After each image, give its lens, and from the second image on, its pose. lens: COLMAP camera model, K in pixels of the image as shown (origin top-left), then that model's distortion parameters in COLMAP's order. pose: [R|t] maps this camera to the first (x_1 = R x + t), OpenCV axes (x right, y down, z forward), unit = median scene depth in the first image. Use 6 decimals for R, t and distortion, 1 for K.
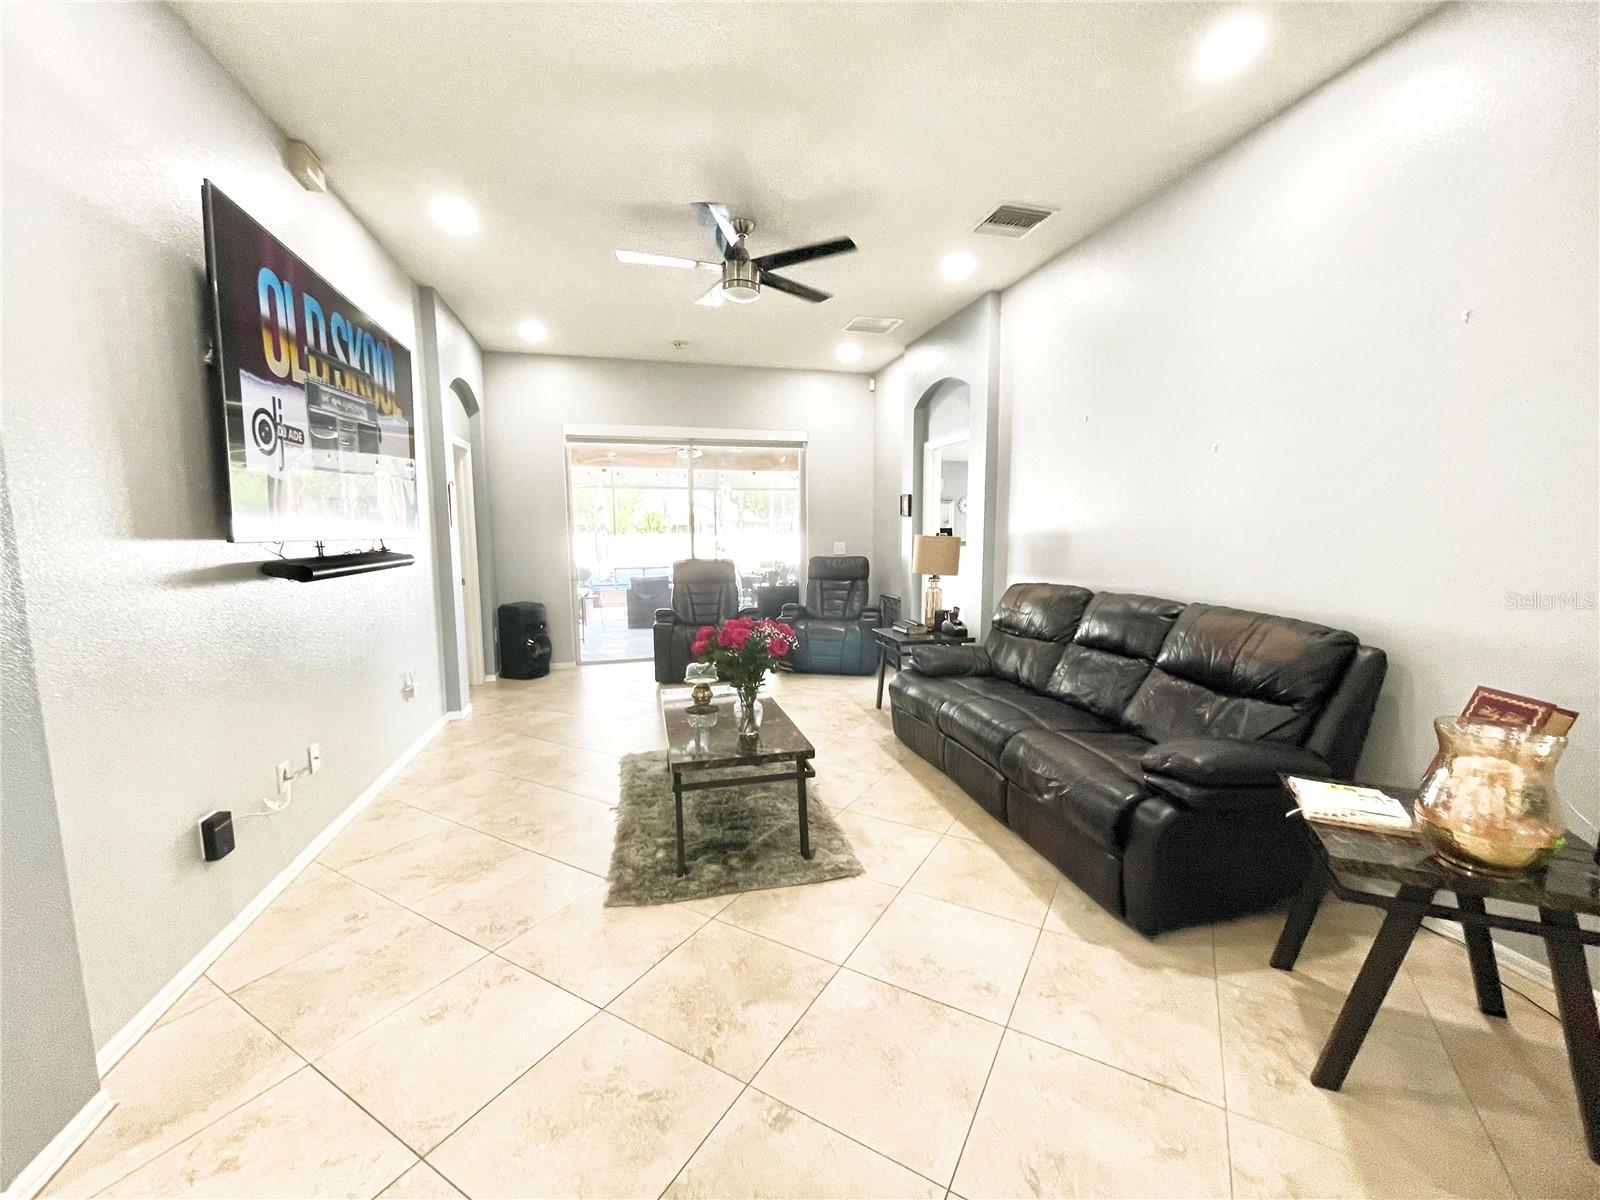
lens RADIAL K [[627.3, 0, 800.0], [0, 627.3, 600.0], [0, 0, 1]] dist [-0.034689, -0.000110]
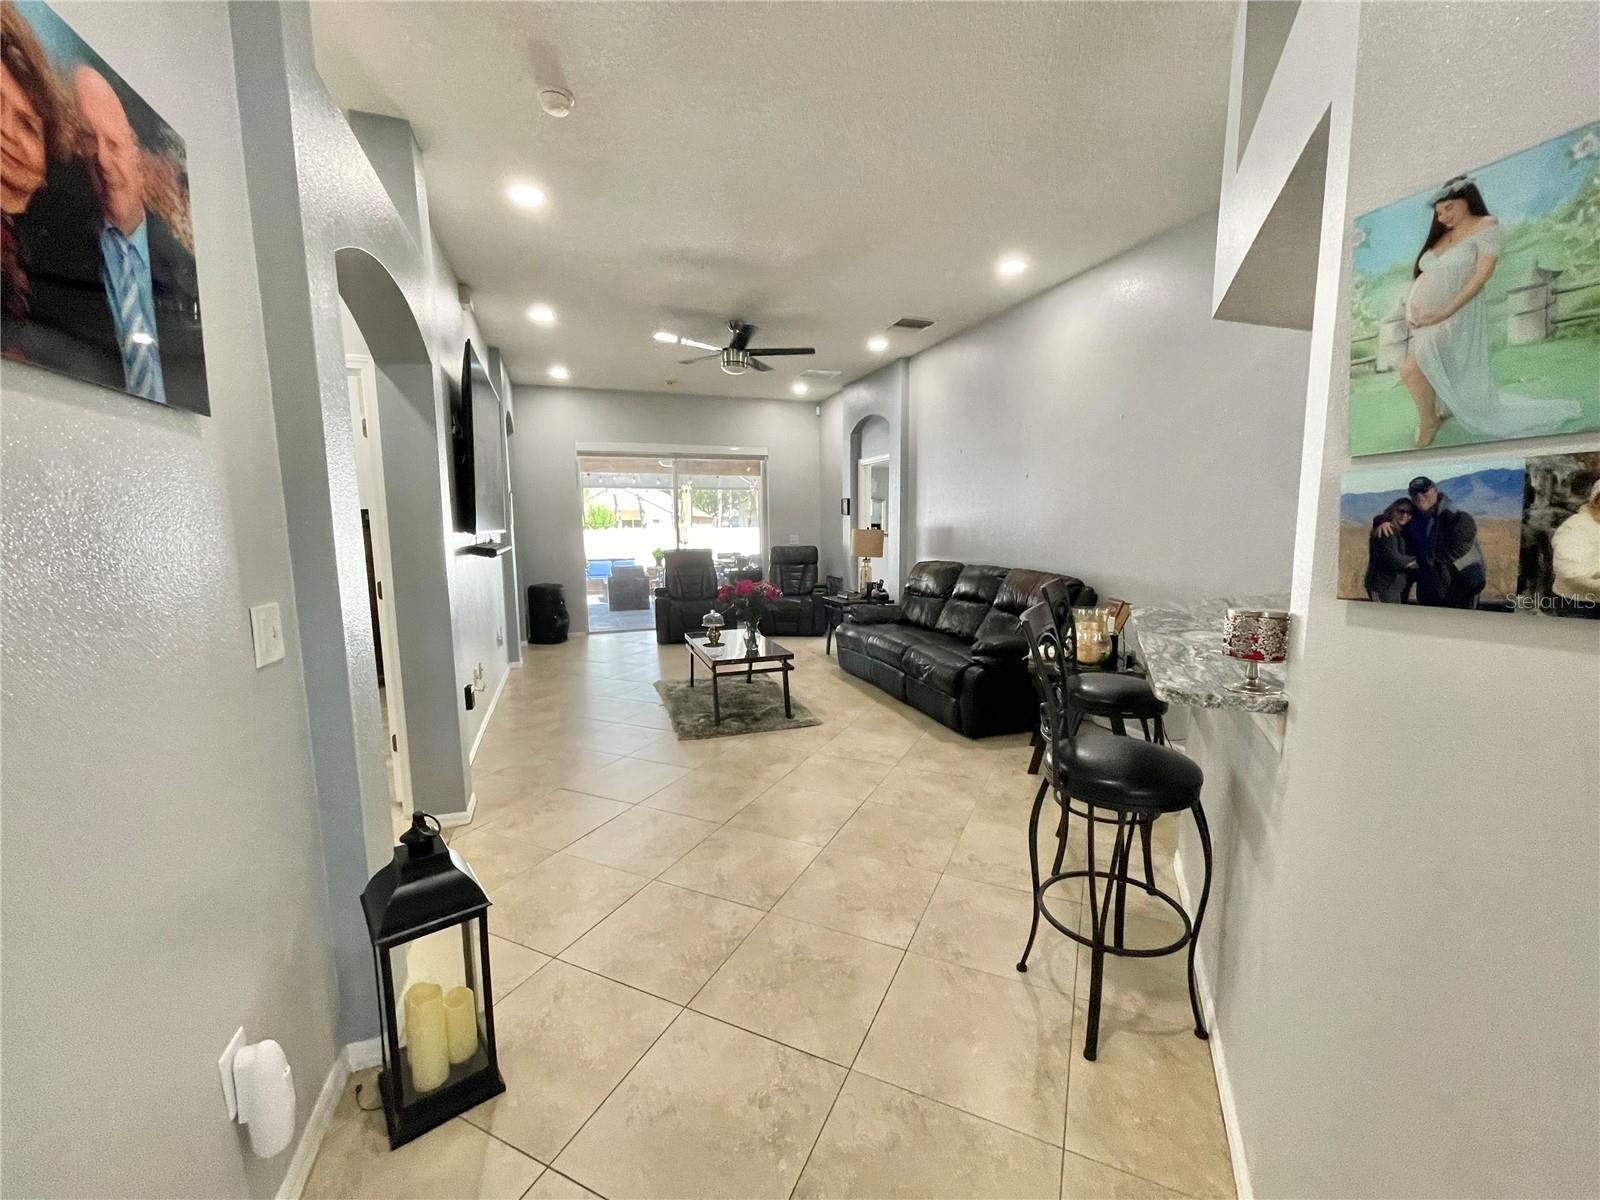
lens RADIAL K [[642.2, 0, 800.0], [0, 642.2, 600.0], [0, 0, 1]] dist [0.000394, 0.000014]
pose [[0.995861, -0.016084, 0.089453, -0.070751], [0.015377, 0.999845, 0.008585, 0.045911], [-0.089577, -0.007174, 0.995954, -0.474579]]
